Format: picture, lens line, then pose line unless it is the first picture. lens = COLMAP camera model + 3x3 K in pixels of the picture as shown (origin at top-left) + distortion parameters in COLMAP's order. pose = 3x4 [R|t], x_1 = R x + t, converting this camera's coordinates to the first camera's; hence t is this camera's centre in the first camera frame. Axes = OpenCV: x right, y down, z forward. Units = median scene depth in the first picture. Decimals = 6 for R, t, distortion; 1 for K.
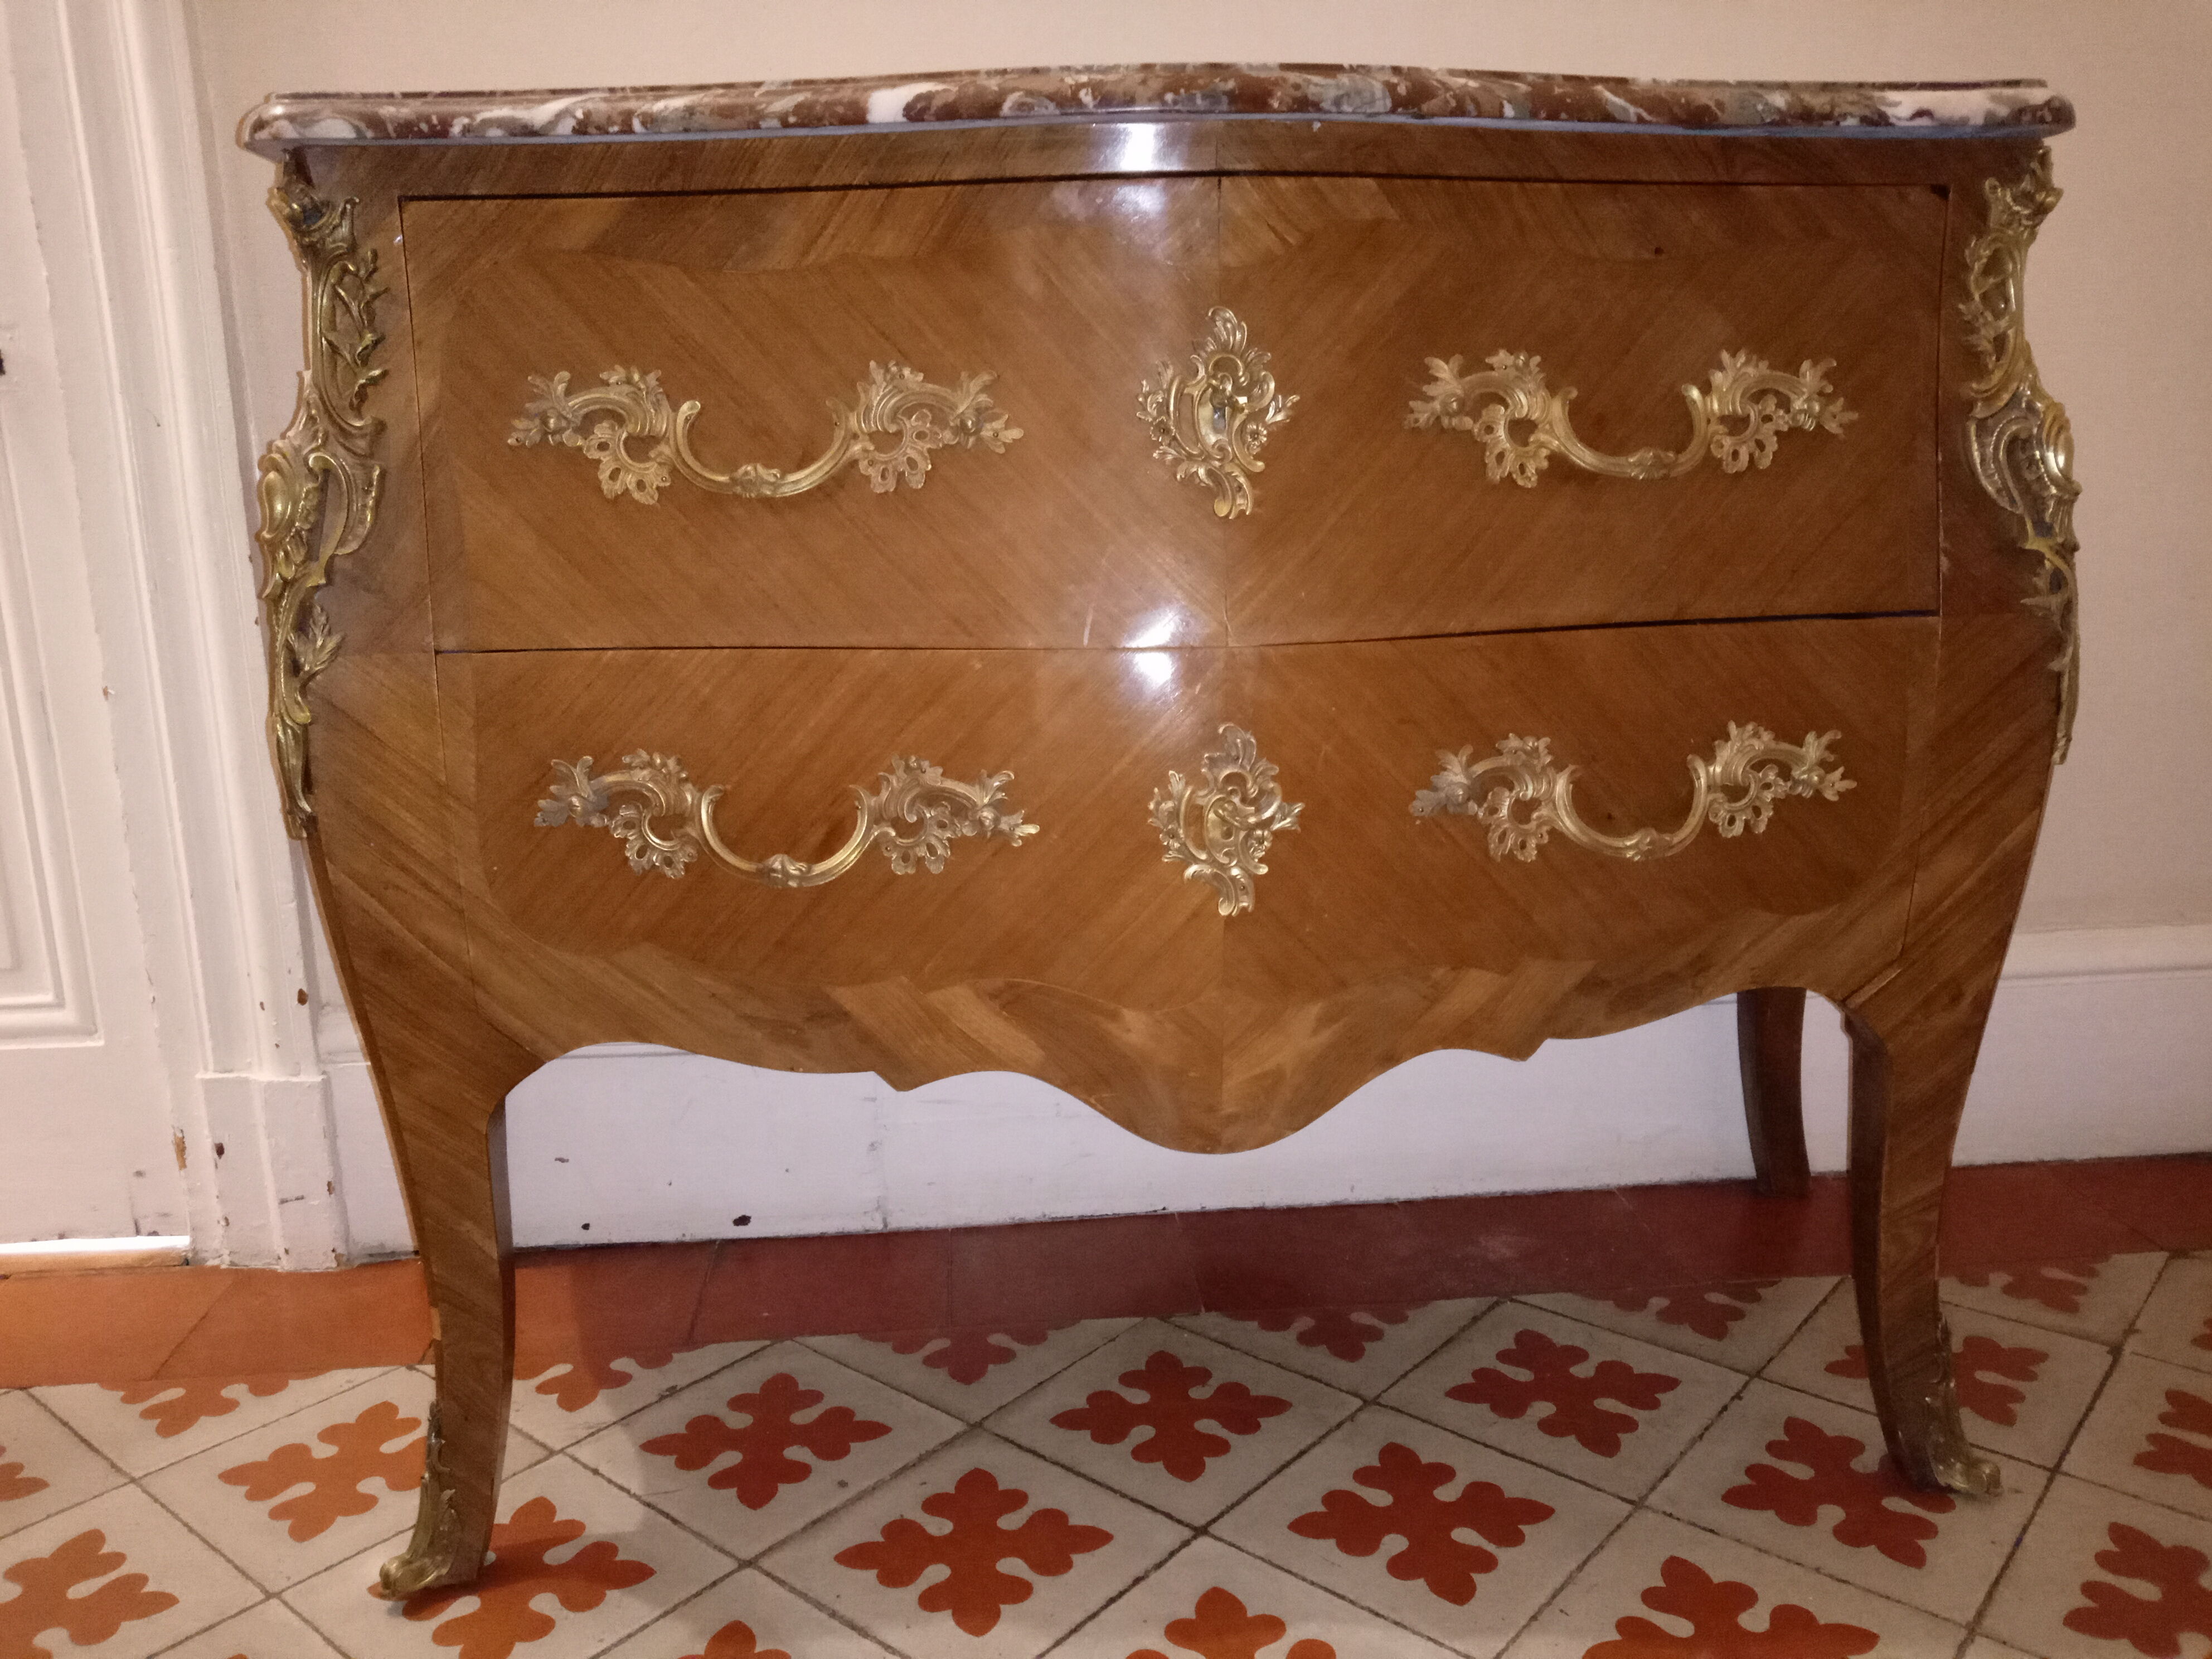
lens RADIAL K [[1794.3, 0, 1083.2], [0, 1794.3, 822.3], [0, 0, 1]] dist [-0.001520, -0.012606]
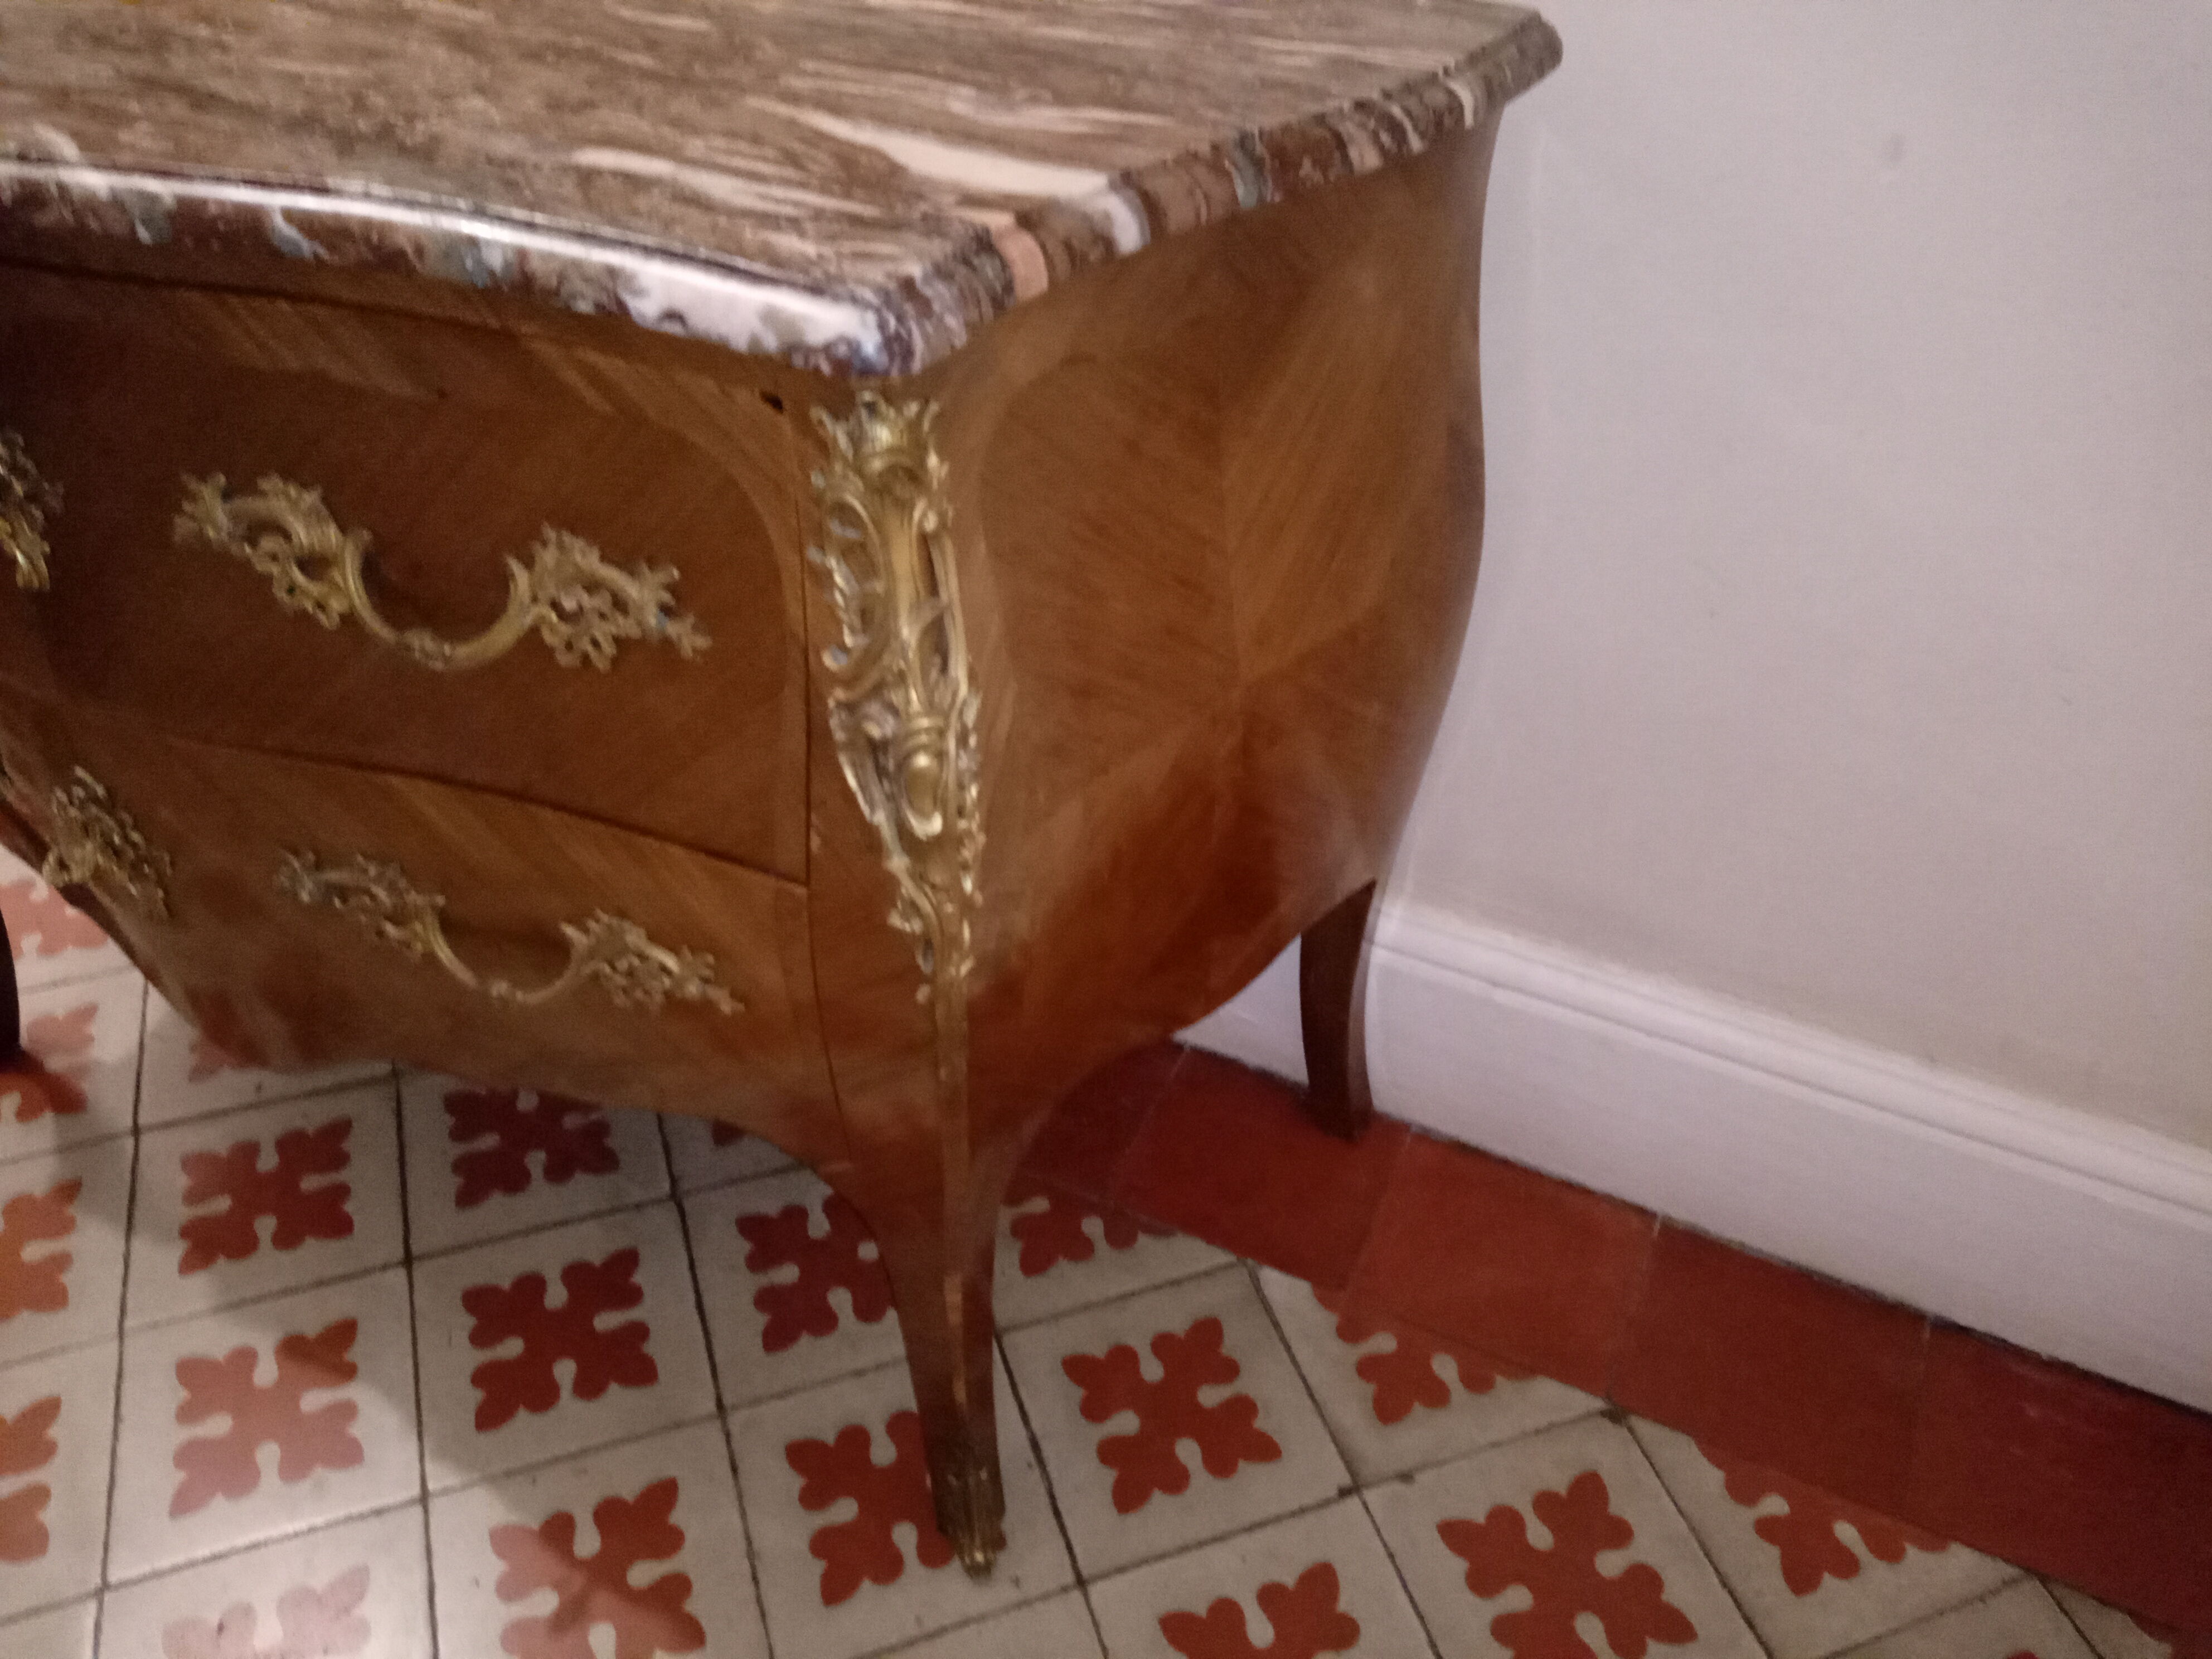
lens RADIAL K [[1785.2, 0, 1100.8], [0, 1785.2, 842.3], [0, 0, 1]] dist [0.005436, -0.009337]
pose [[0.858762, 0.359350, -0.365233, 0.861193], [-0.142941, 0.852548, 0.502722, -0.546259], [0.492032, -0.379511, 0.783502, 0.434649]]
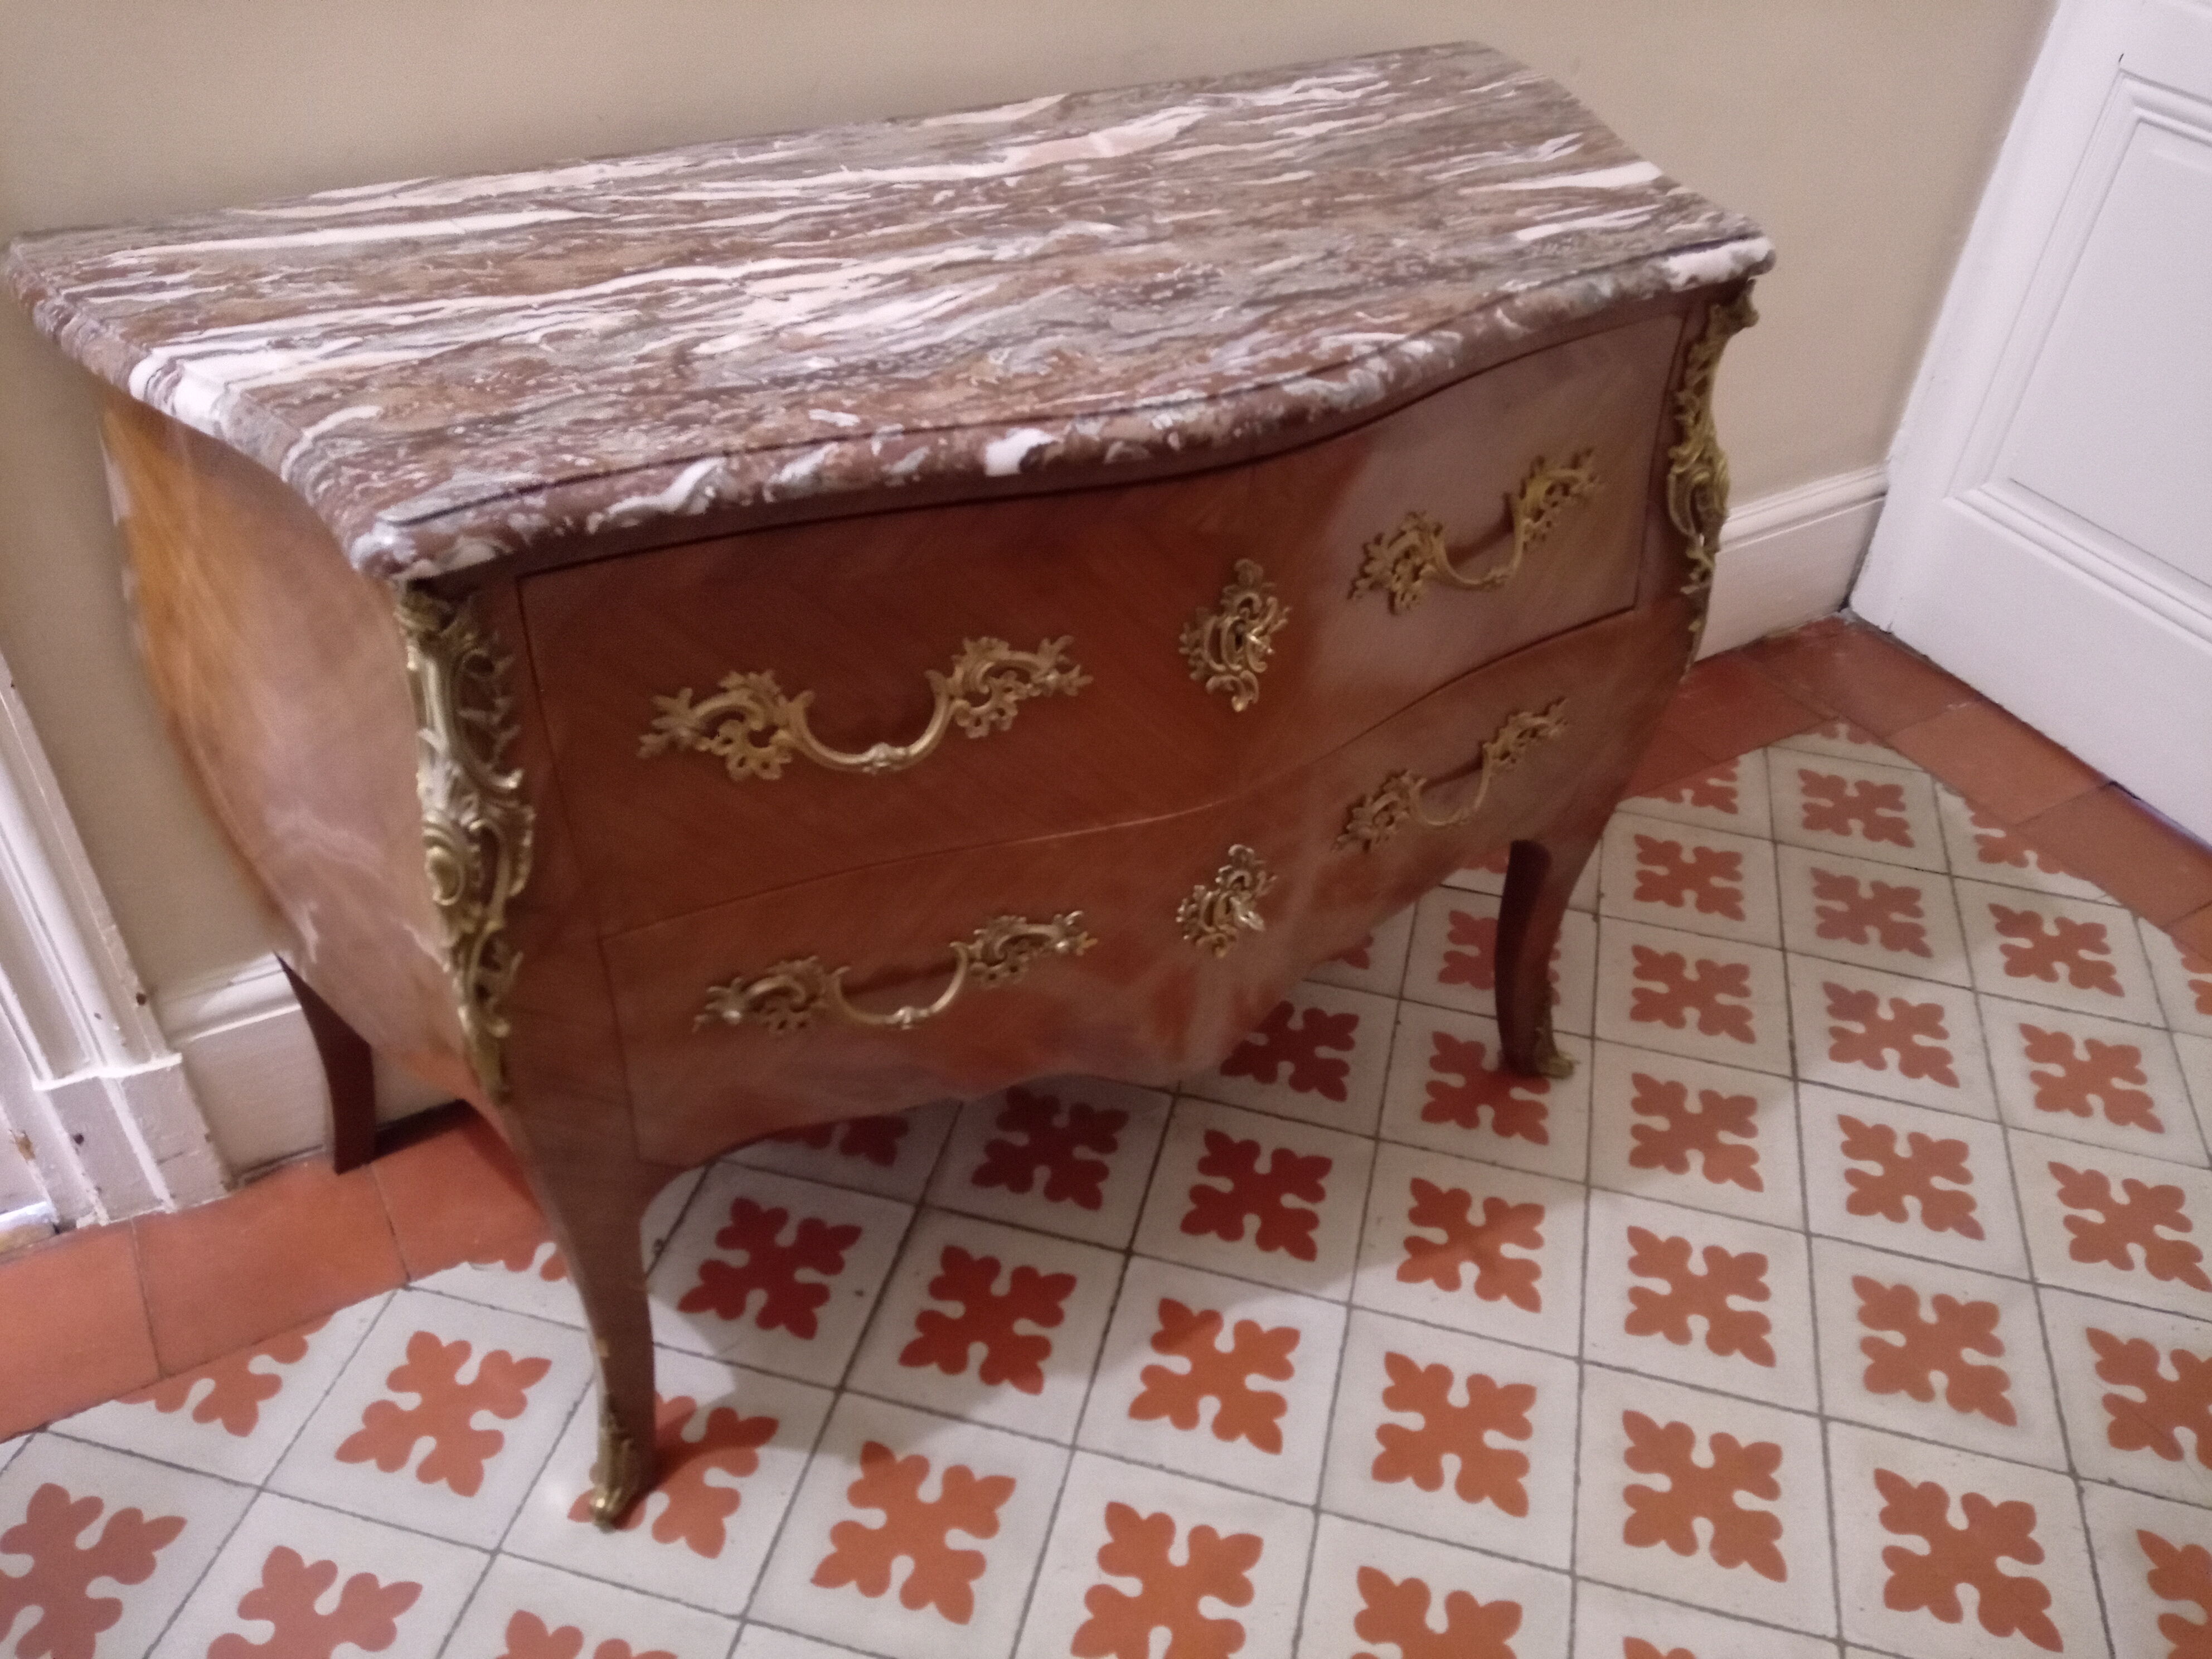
lens RADIAL K [[1757.3, 0, 1110.4], [0, 1757.3, 843.6], [0, 0, 1]] dist [0.081743, -0.148475]
pose [[0.893902, -0.232244, 0.383408, -0.445164], [0.032843, 0.886955, 0.460687, -0.588381], [-0.447057, -0.399217, 0.800478, 0.009872]]
